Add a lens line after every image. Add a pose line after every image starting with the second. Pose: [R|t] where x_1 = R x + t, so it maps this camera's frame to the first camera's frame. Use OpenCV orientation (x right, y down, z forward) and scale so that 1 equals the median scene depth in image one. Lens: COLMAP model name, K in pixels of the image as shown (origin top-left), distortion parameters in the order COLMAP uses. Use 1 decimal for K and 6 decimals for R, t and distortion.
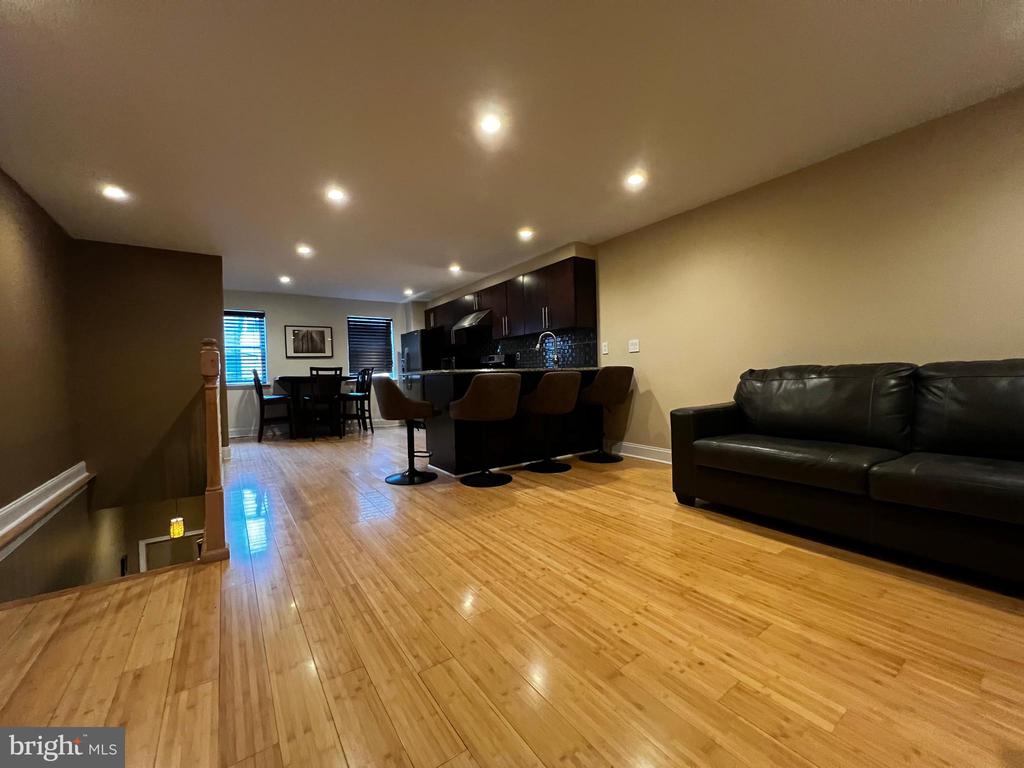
lens RADIAL K [[410.3, 0, 509.2], [0, 410.3, 384.3], [0, 0, 1]] dist [-0.002489, 0.000960]
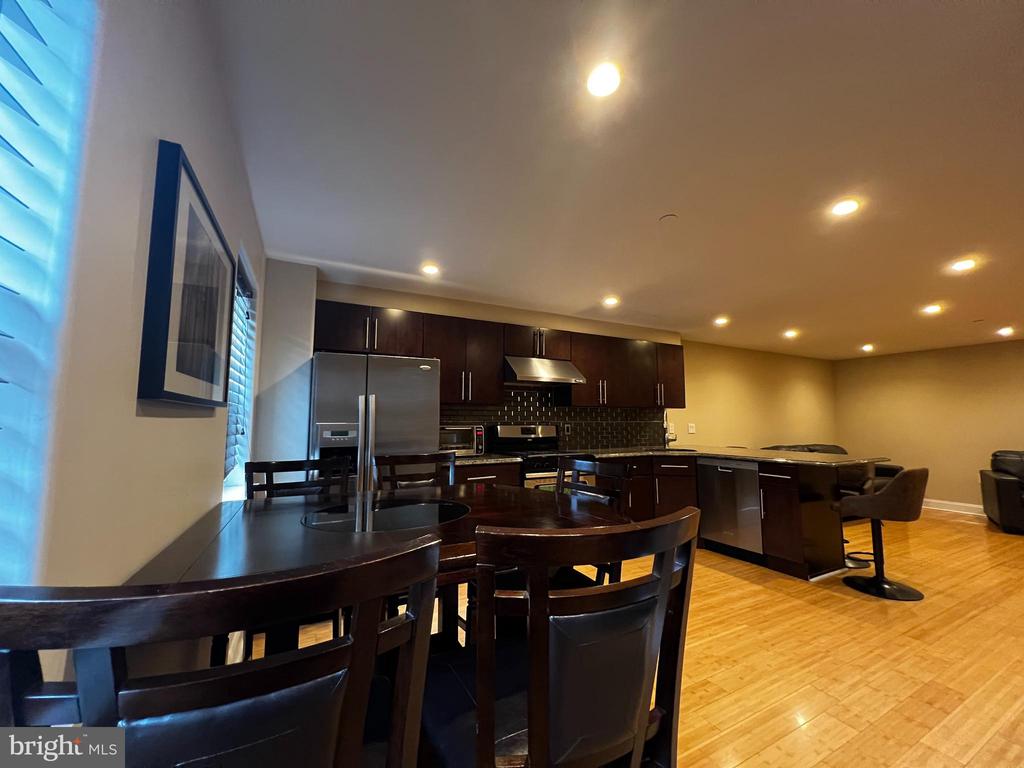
lens RADIAL K [[410.3, 0, 508.4], [0, 410.3, 384.2], [0, 0, 1]] dist [-0.002489, 0.000960]
pose [[0.115977, 0.119492, 0.986038, -1.047651], [0.017688, 0.992331, -0.122336, -0.085402], [-0.993094, 0.031629, 0.112974, 1.431128]]
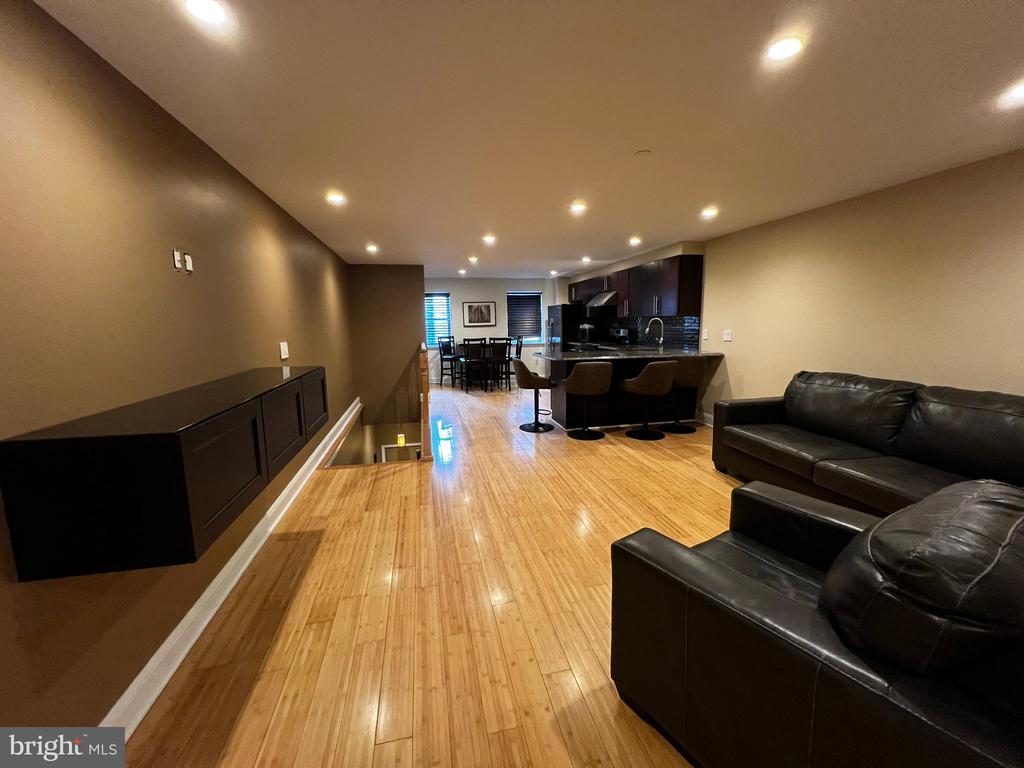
lens RADIAL K [[410.3, 0, 508.1], [0, 410.3, 385.8], [0, 0, 1]] dist [-0.002489, 0.000960]
pose [[0.920478, 0.069140, -0.384628, 0.191742], [-0.013831, 0.989372, 0.144748, -0.112698], [0.390548, -0.127918, 0.911652, -0.309203]]
